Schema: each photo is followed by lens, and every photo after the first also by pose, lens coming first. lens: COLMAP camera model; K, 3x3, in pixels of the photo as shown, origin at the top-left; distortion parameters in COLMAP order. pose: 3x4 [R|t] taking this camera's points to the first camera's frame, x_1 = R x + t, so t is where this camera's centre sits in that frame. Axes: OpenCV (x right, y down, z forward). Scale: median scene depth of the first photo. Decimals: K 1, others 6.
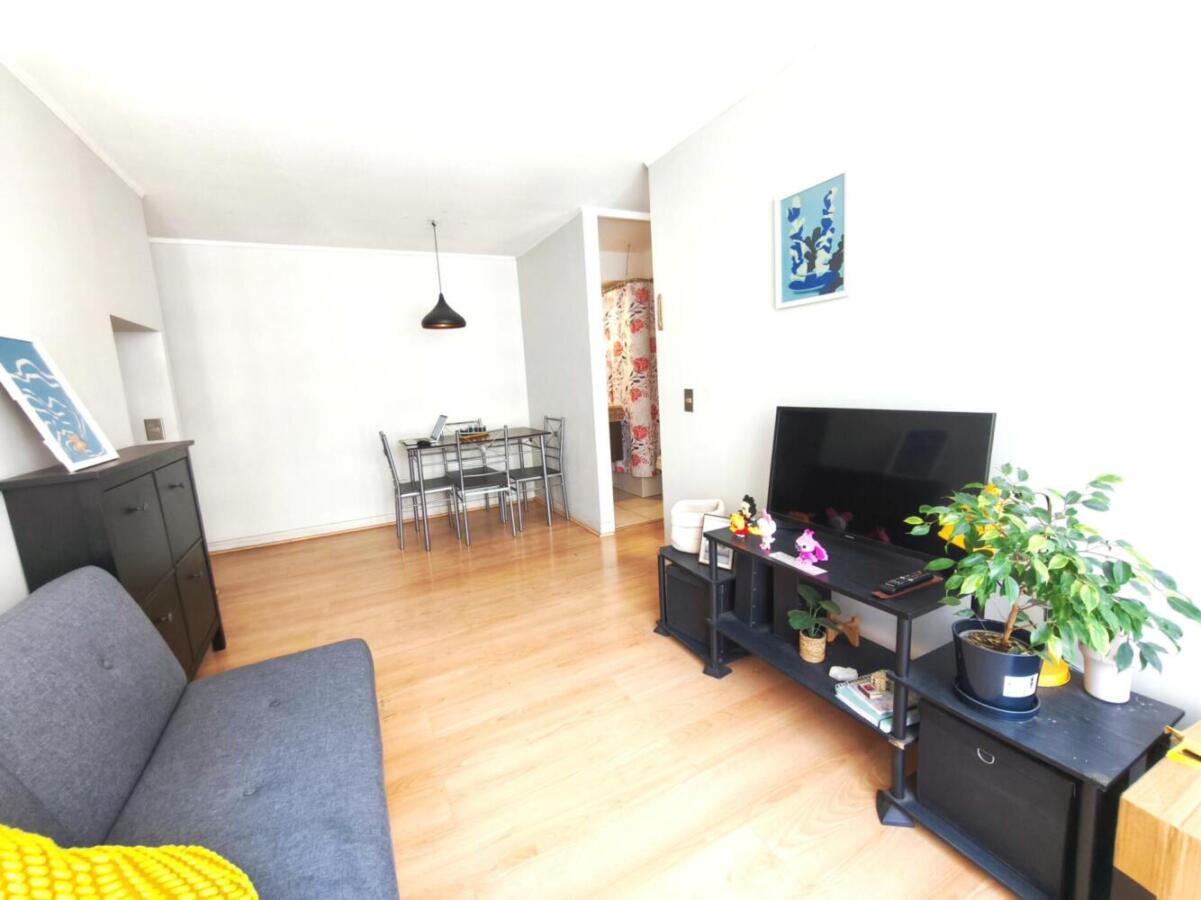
lens RADIAL K [[513.7, 0, 604.1], [0, 513.7, 452.7], [0, 0, 1]] dist [-0.002529, -0.000223]
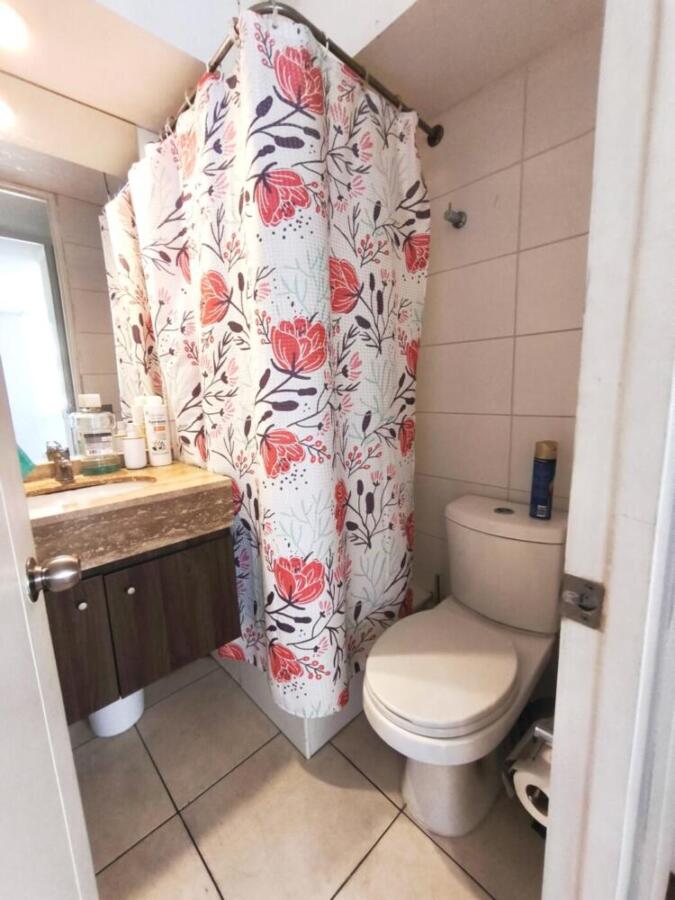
lens RADIAL K [[385.0, 0, 340.1], [0, 385.0, 449.6], [0, 0, 1]] dist [-0.002529, -0.000223]
pose [[0.957041, -0.022903, 0.289047, 0.030443], [0.025079, 0.999678, -0.003826, -0.111601], [-0.288867, 0.010911, 0.957307, 0.776016]]
